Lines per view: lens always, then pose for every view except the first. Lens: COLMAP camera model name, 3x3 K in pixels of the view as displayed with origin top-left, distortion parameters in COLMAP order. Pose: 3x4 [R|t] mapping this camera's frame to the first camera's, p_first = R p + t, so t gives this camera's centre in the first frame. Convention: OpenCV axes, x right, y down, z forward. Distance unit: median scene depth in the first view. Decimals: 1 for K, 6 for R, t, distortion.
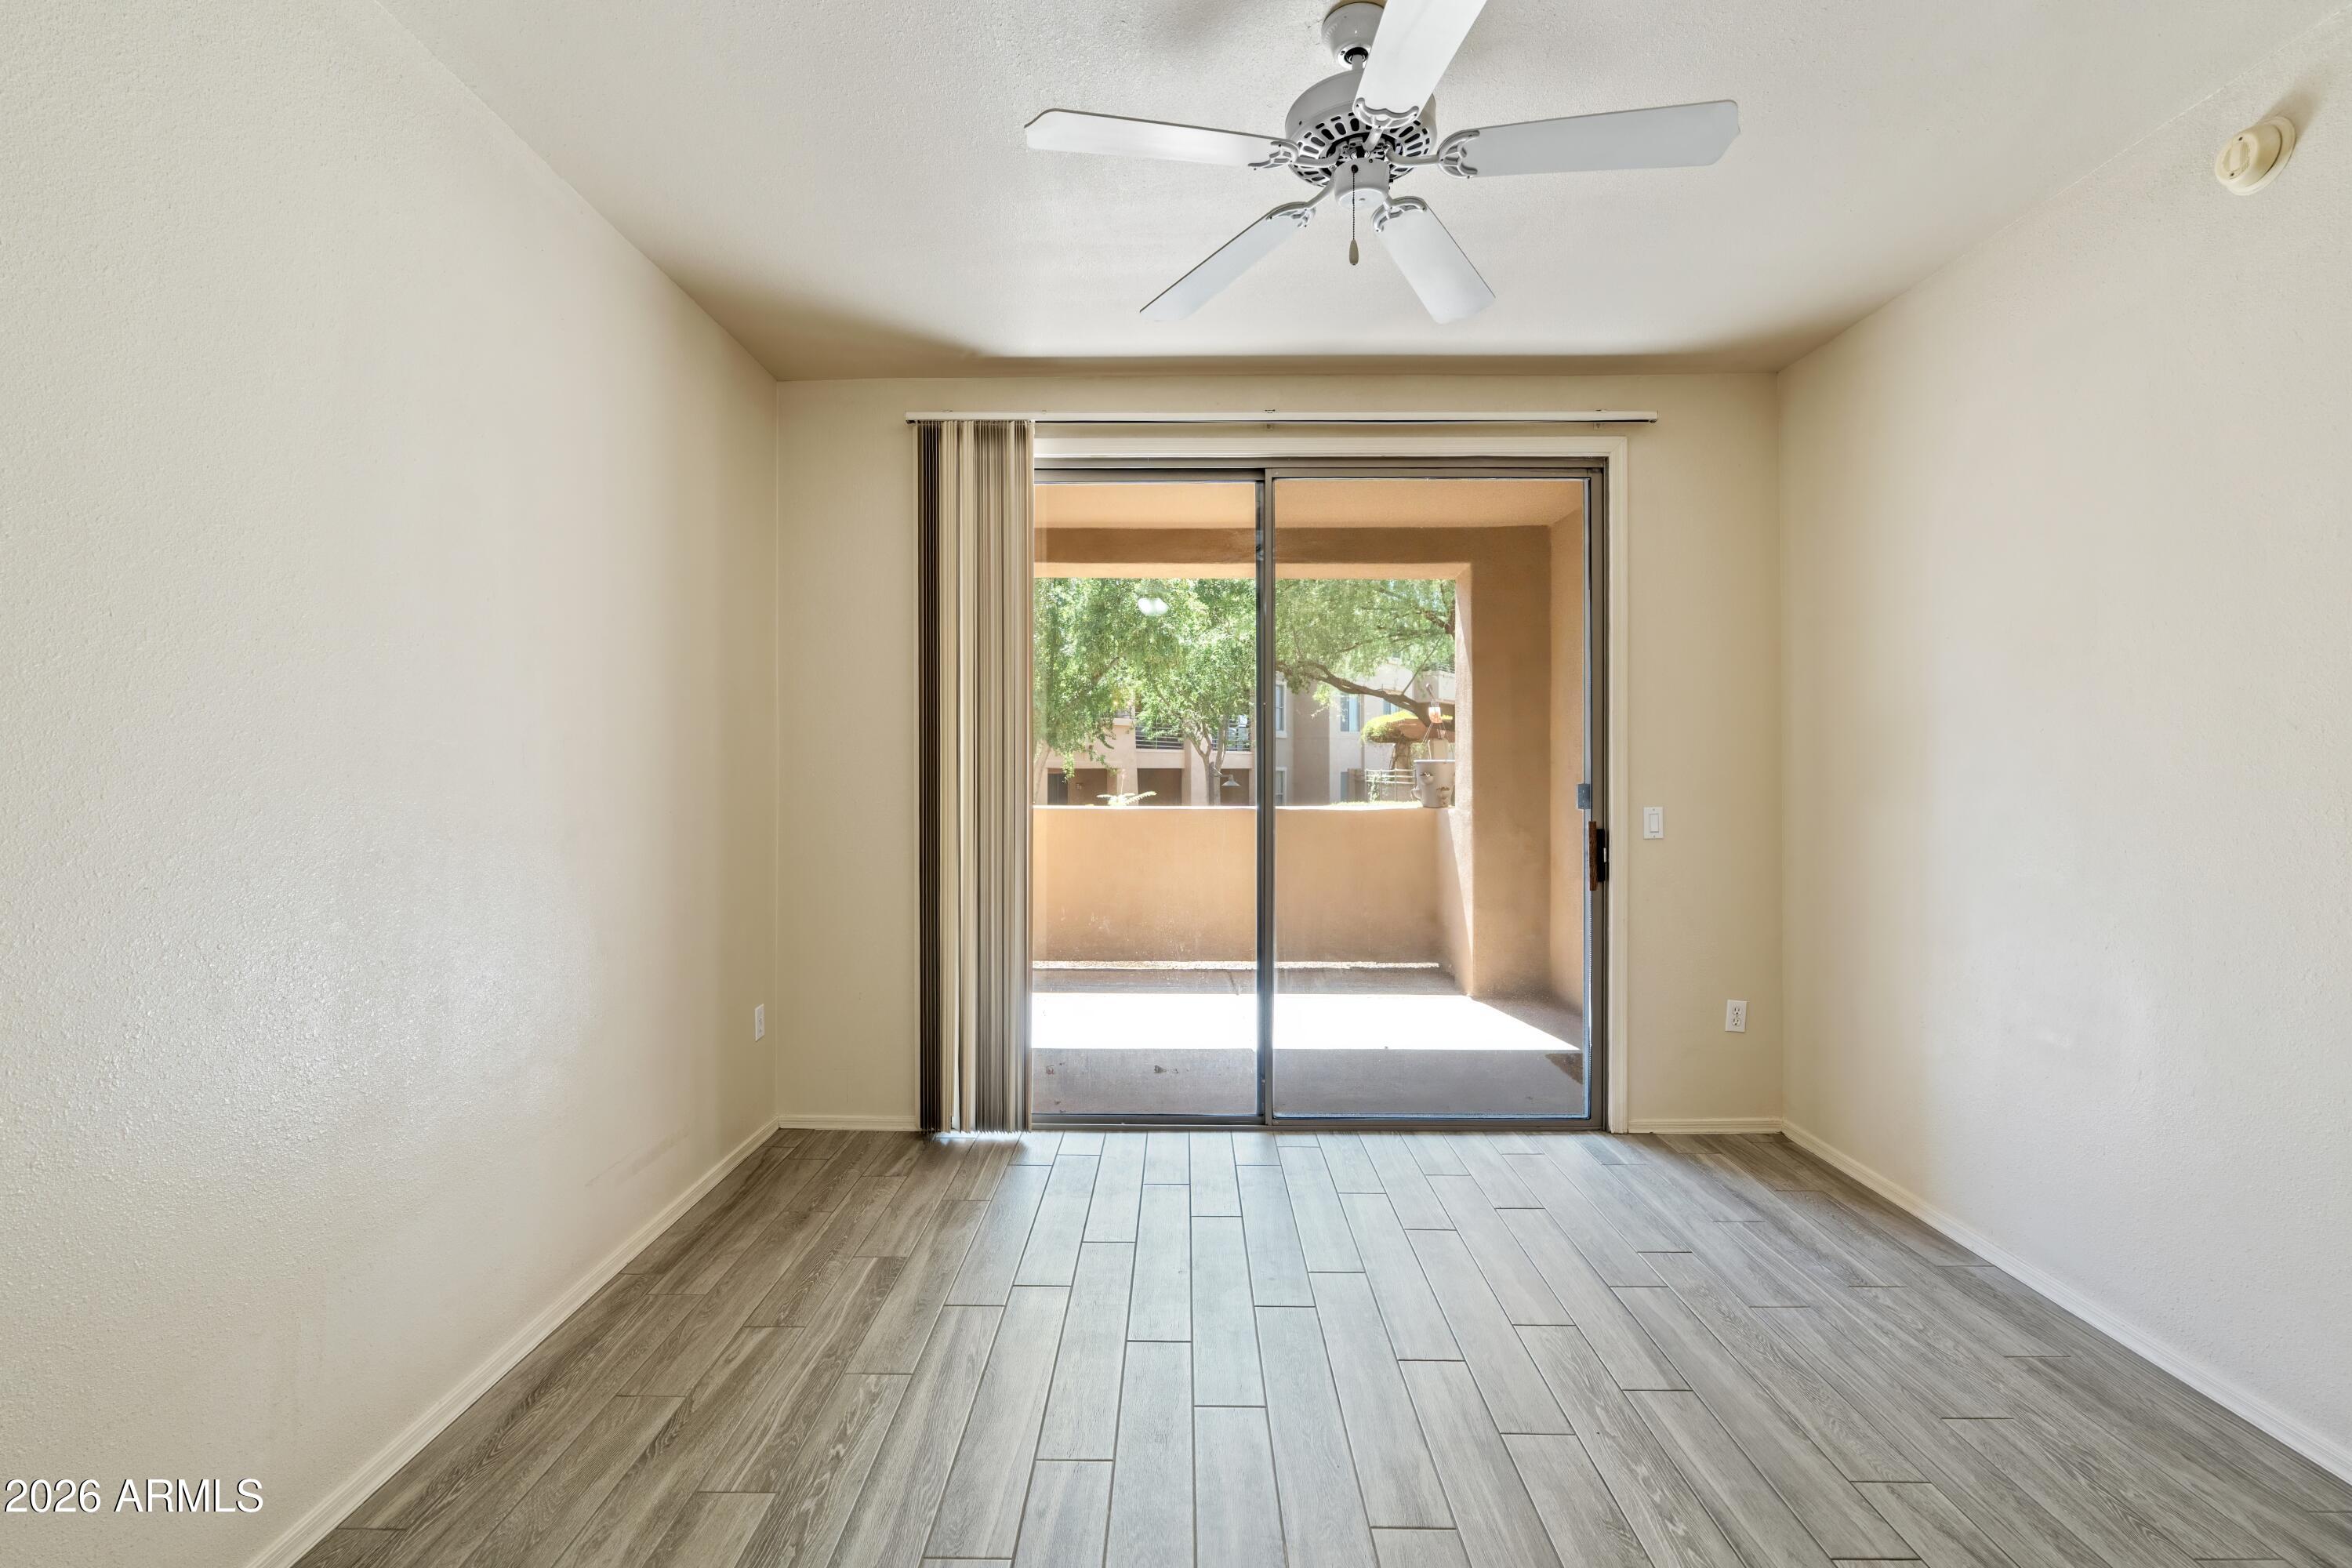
lens RADIAL K [[1065.0, 0, 1173.4], [0, 1065.0, 777.9], [0, 0, 1]] dist [0.018795, 0.000519]
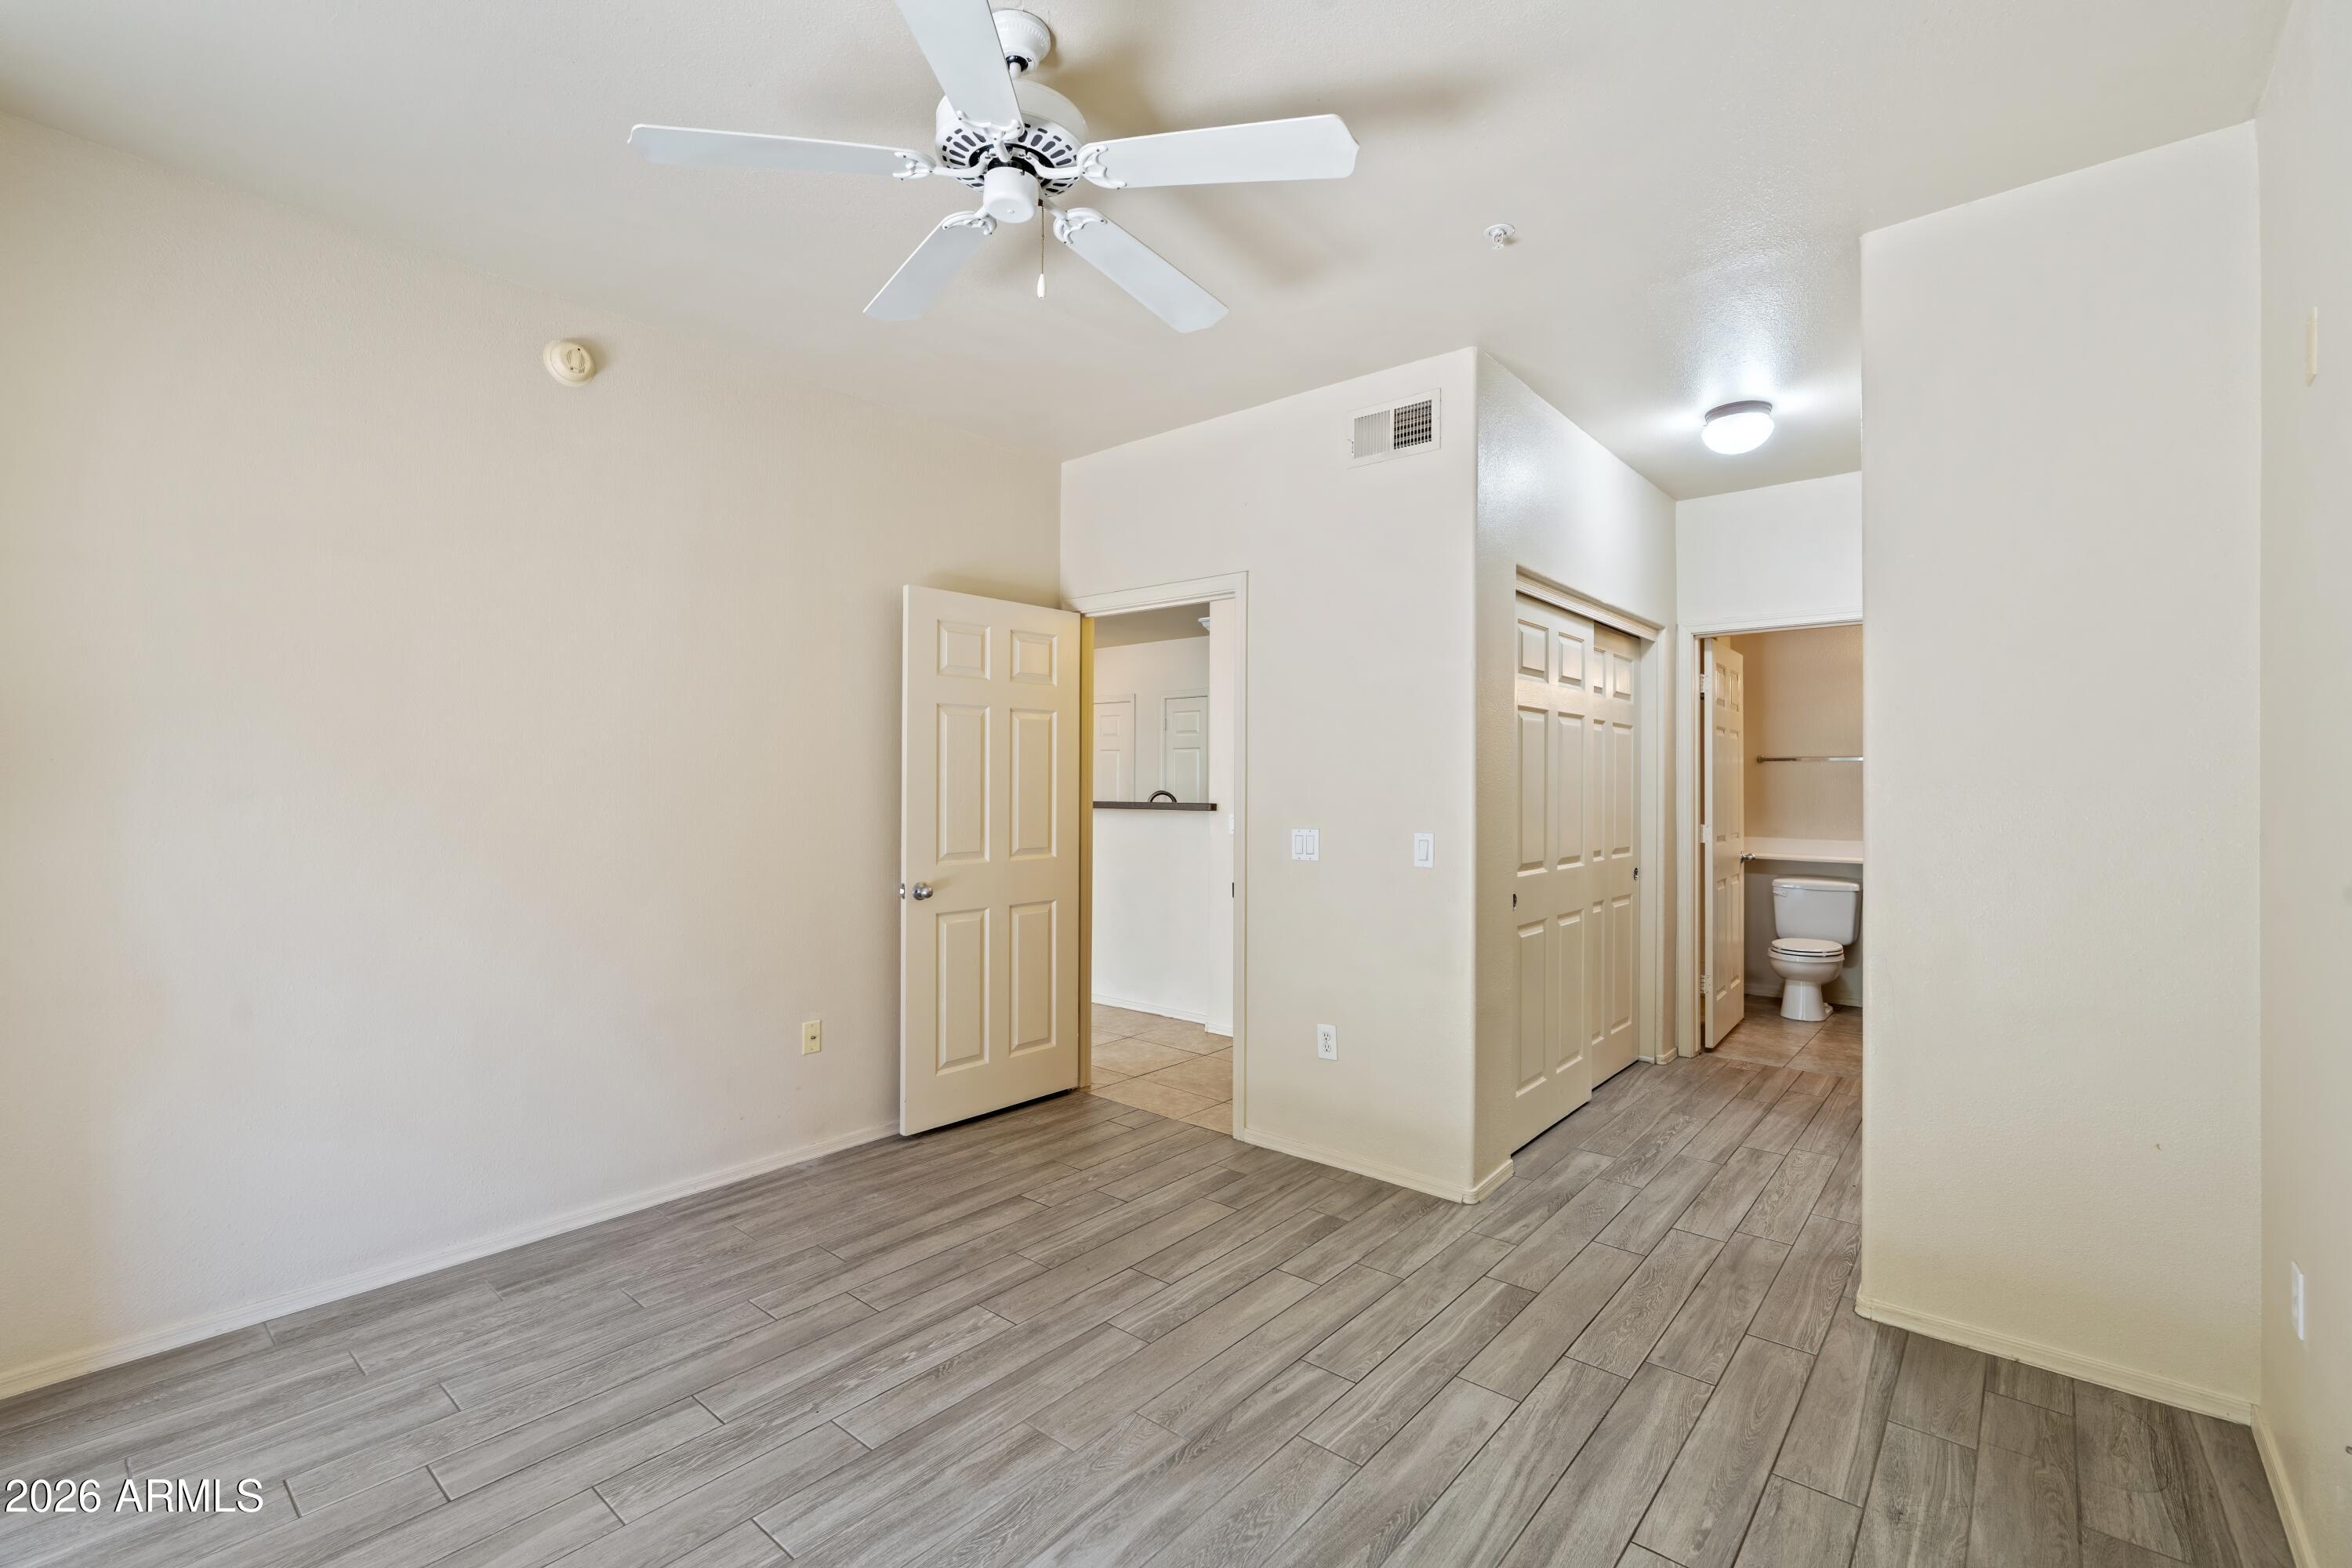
lens RADIAL K [[1065.0, 0, 1175.4], [0, 1065.0, 783.3], [0, 0, 1]] dist [0.018795, 0.000519]
pose [[-0.777002, -0.002300, 0.629494, -0.500297], [-0.000924, 0.999996, 0.002513, -0.007467], [-0.629498, 0.001371, -0.777001, 1.487757]]
